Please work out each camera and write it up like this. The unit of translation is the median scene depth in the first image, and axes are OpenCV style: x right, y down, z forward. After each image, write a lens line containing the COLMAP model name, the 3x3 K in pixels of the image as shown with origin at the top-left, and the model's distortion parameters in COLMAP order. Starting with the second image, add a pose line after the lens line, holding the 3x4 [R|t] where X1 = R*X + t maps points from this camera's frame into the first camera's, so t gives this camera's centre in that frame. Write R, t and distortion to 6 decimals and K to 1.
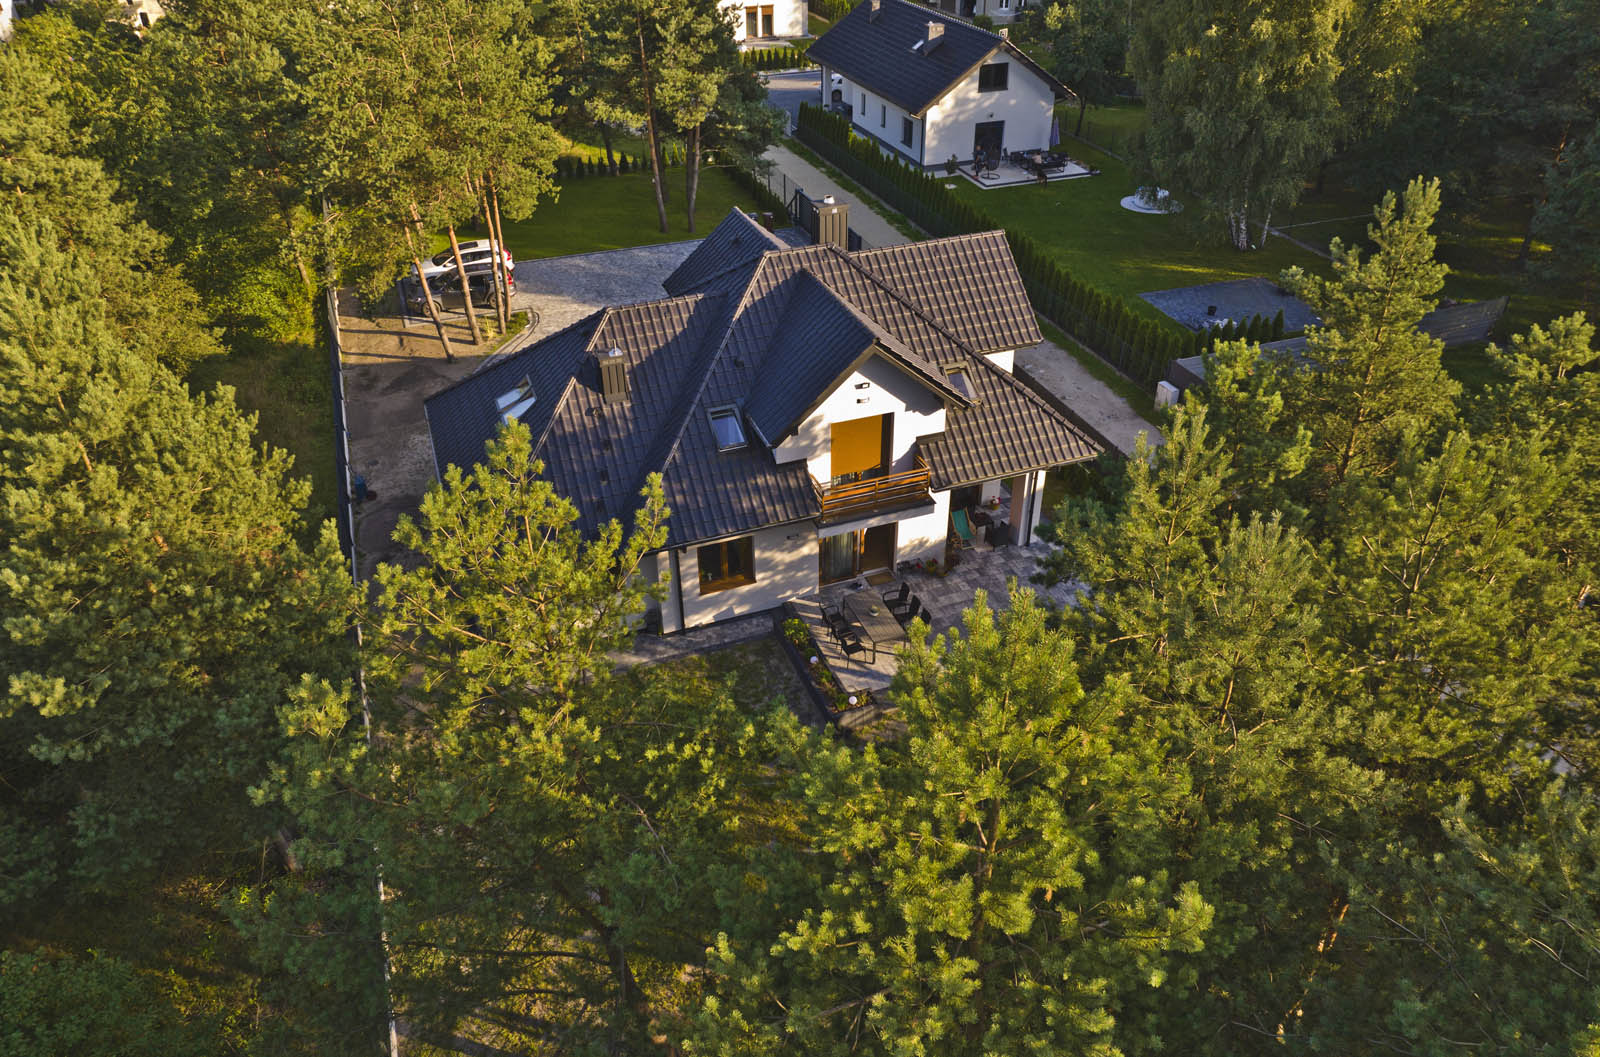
lens RADIAL K [[1110.2, 0, 808.0], [0, 1110.2, 456.7], [0, 0, 1]] dist [-0.029314, -0.000820]
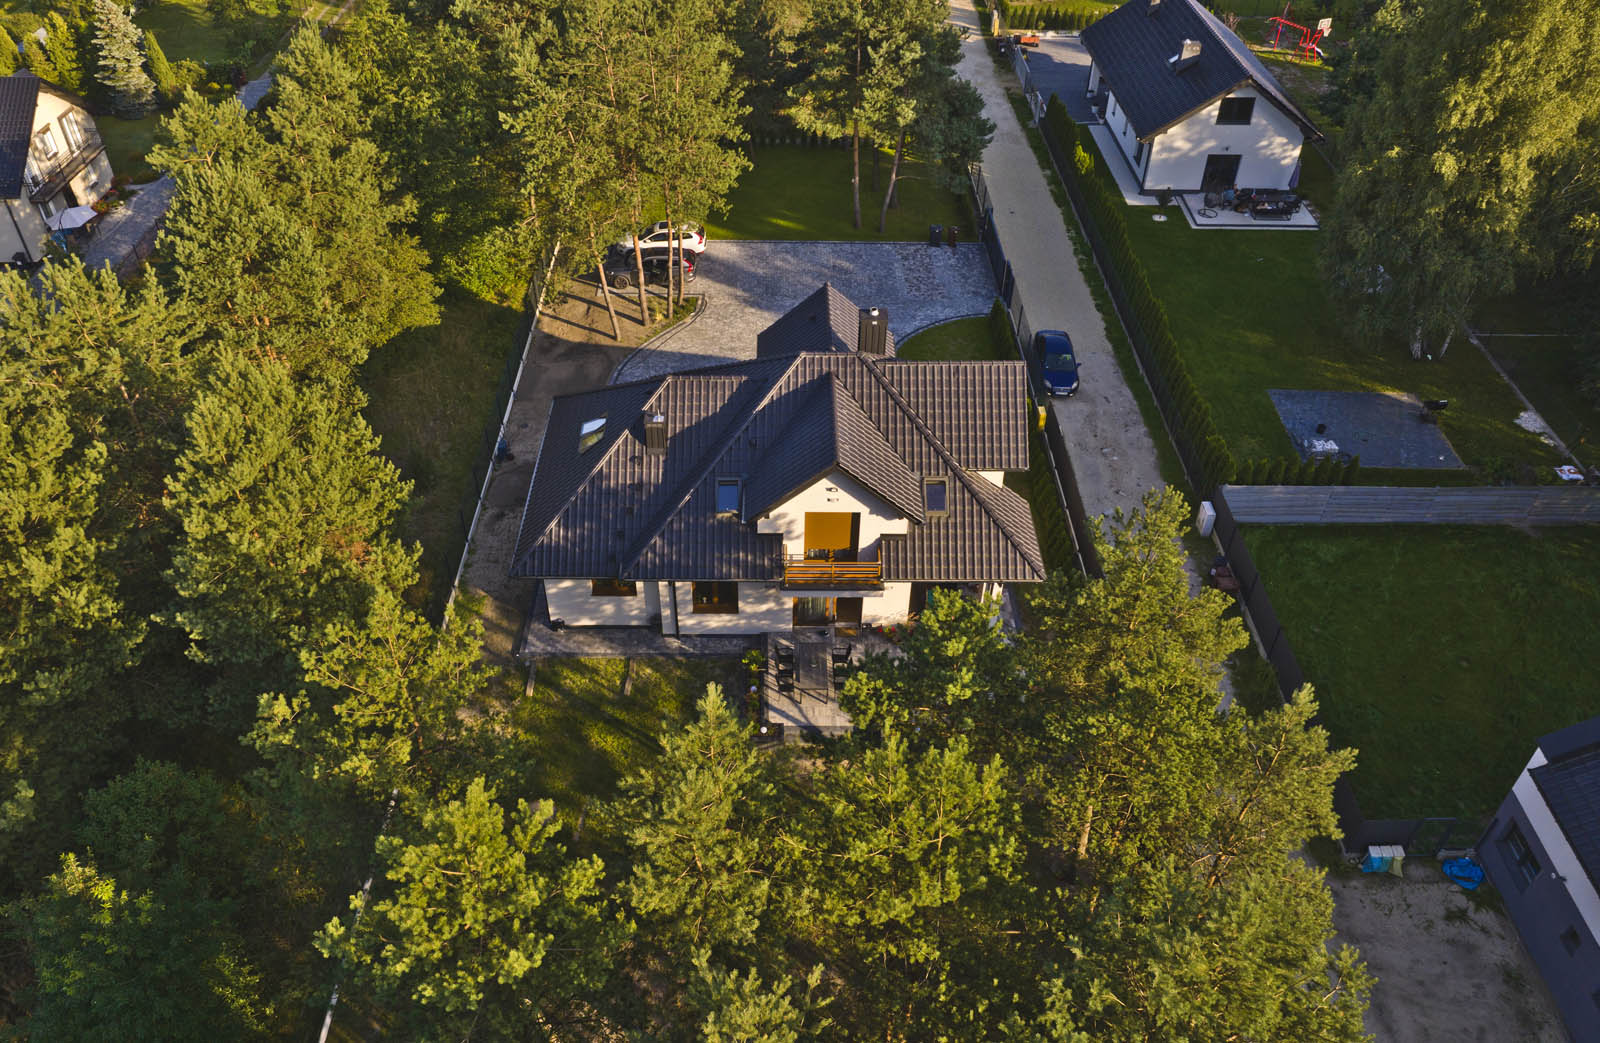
lens RADIAL K [[1200.6, 0, 797.1], [0, 1200.6, 461.4], [0, 0, 1]] dist [-0.037982, -0.007209]
pose [[0.938435, 0.220895, -0.265604, 0.256291], [-0.191307, 0.972495, 0.132870, -0.188206], [0.287649, -0.073878, 0.954882, -0.199657]]
